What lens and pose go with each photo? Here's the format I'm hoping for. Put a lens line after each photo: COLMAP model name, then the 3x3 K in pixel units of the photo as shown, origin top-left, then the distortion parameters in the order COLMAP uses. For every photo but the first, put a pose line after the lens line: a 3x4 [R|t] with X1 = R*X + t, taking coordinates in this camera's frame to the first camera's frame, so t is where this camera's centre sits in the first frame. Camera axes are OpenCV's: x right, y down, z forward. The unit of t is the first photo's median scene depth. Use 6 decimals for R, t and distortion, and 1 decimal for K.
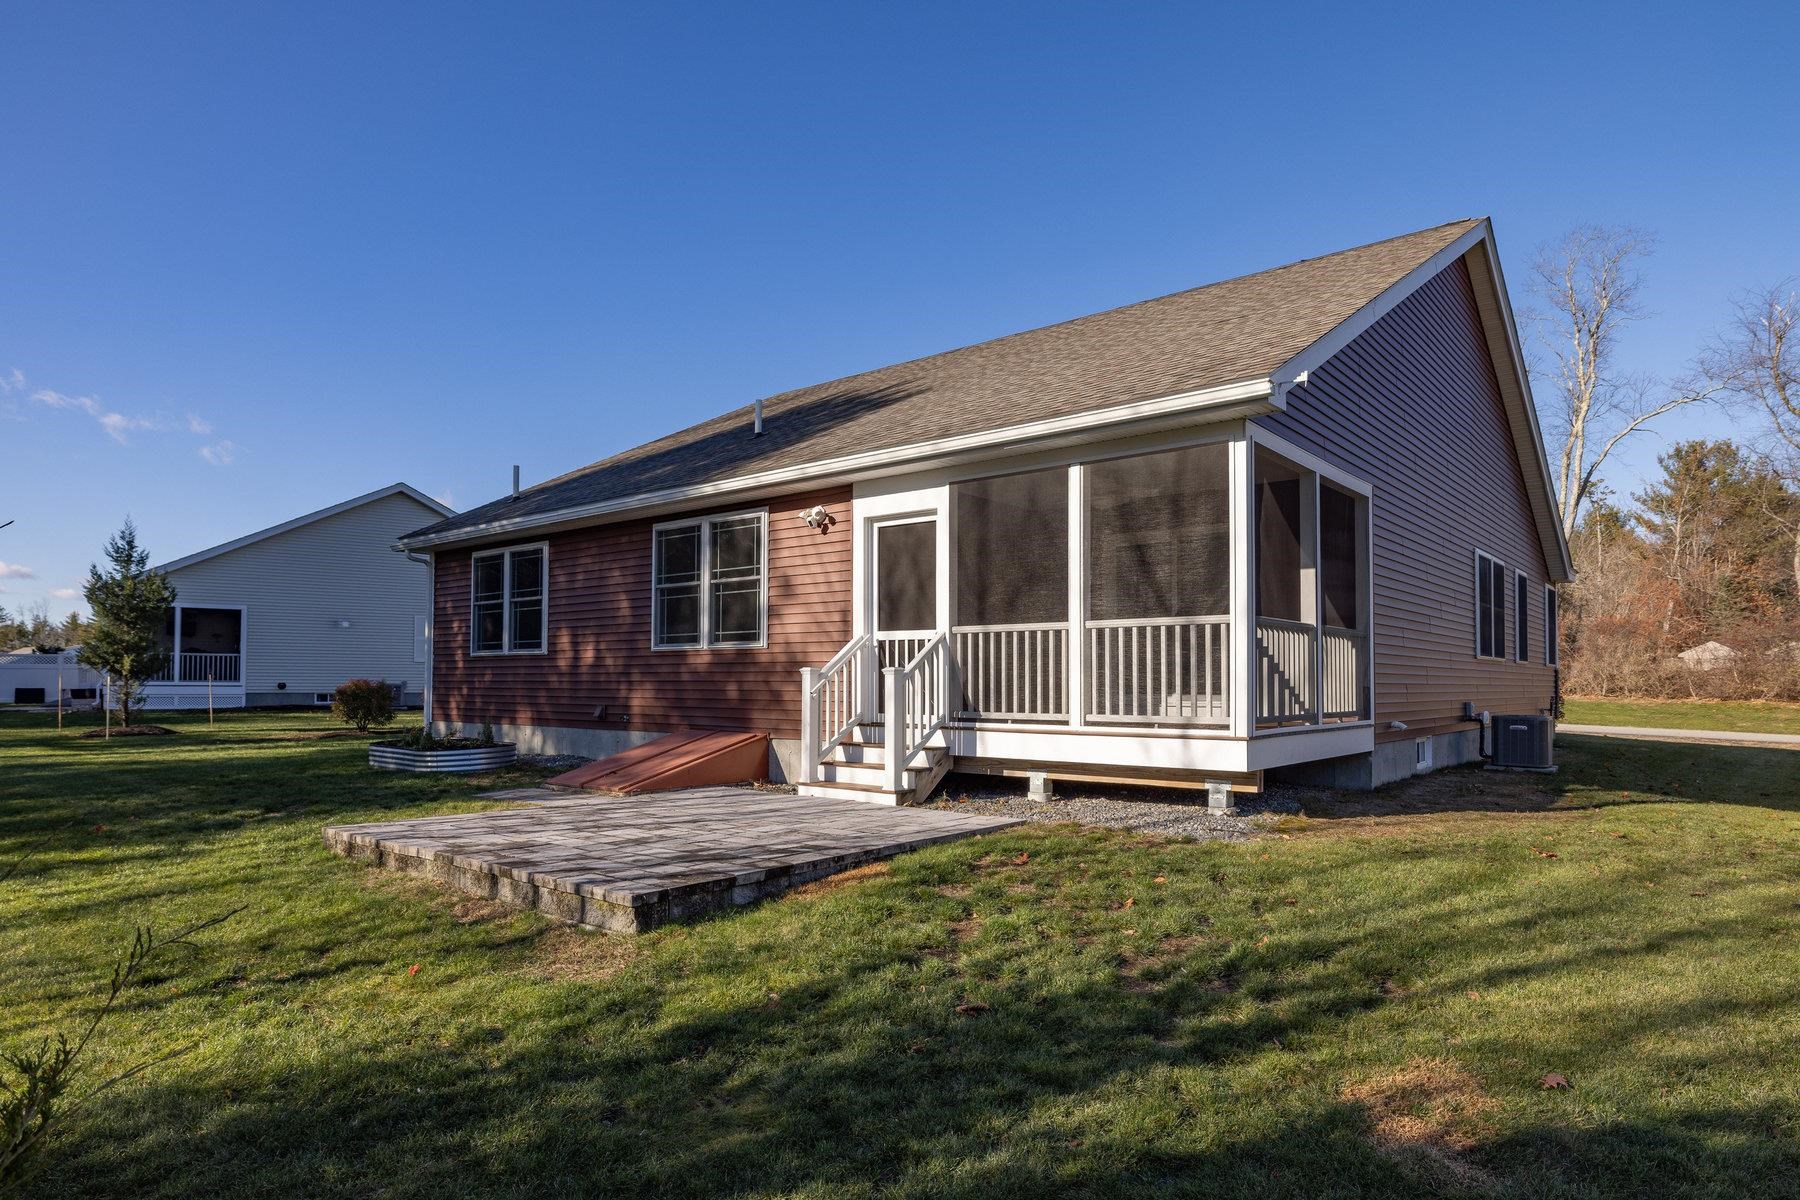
lens RADIAL K [[1022.8, 0, 904.7], [0, 1022.8, 655.7], [0, 0, 1]] dist [-0.009464, 0.001837]
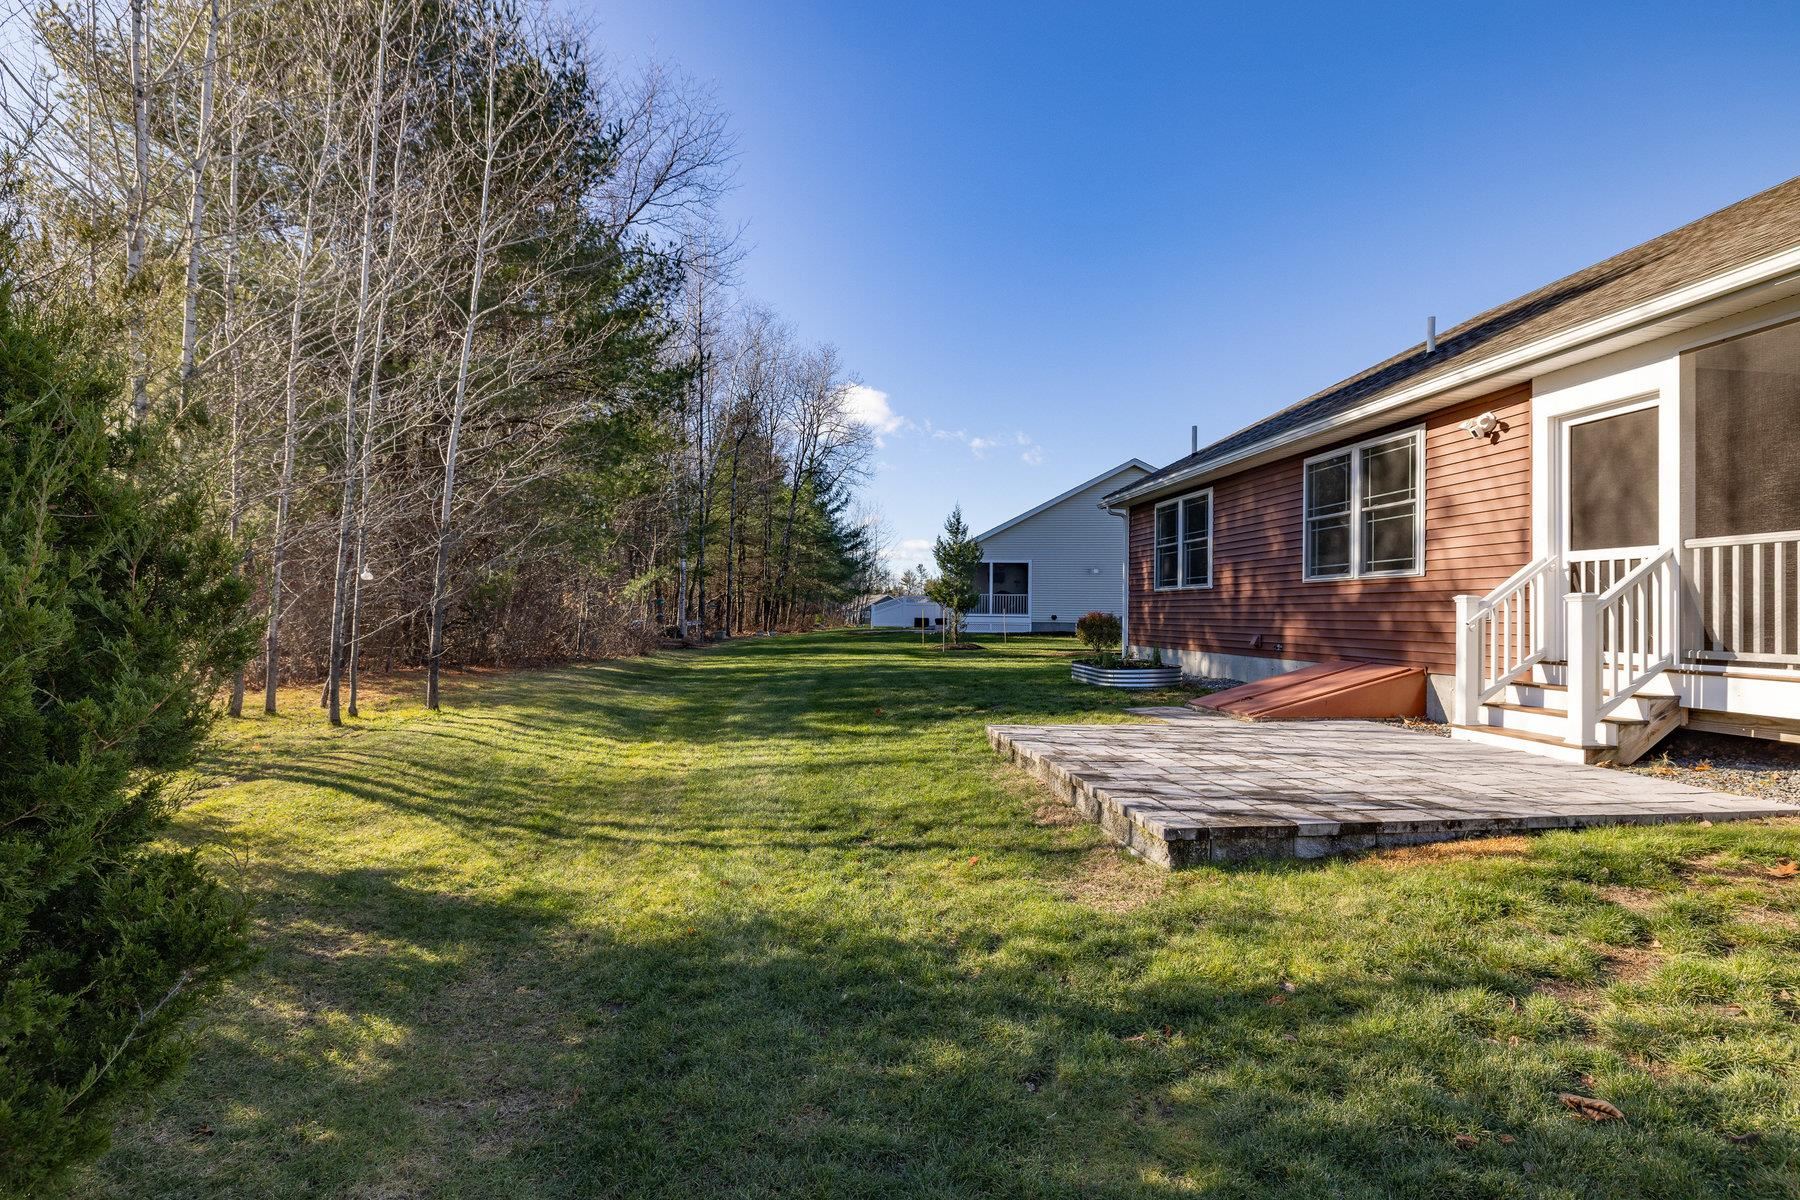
lens RADIAL K [[836.7, 0, 899.0], [0, 836.7, 607.8], [0, 0, 1]] dist [-0.012862, 0.003078]
pose [[0.723230, -0.001078, -0.690606, 0.048258], [0.011265, 0.999884, 0.010236, 0.009442], [0.690515, -0.015183, 0.723159, 0.140862]]
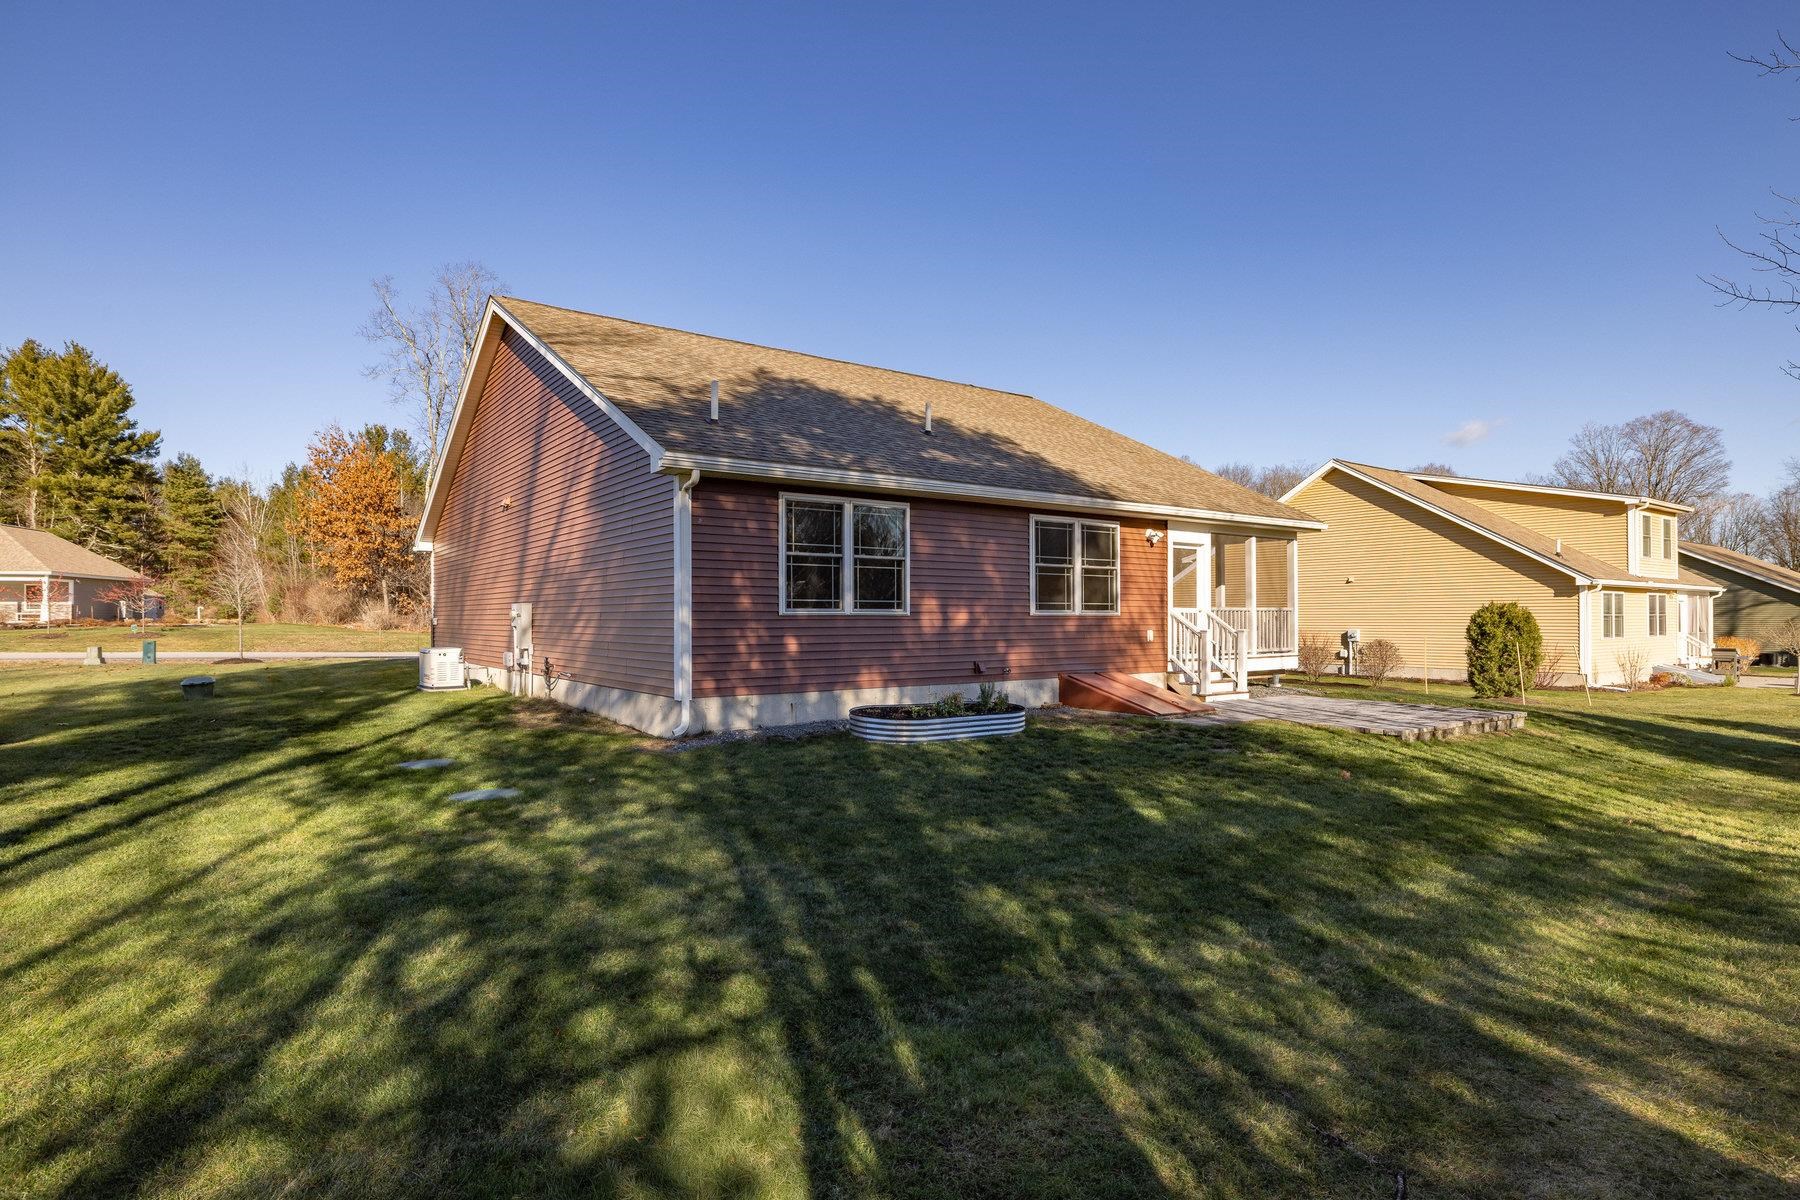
lens RADIAL K [[929.1, 0, 894.0], [0, 929.1, 601.9], [0, 0, 1]] dist [-0.000543, -0.000003]
pose [[0.255154, 0.014524, 0.966791, -1.766790], [-0.023238, 0.999690, -0.008885, -0.008605], [-0.966621, -0.020199, 0.255413, 1.104334]]
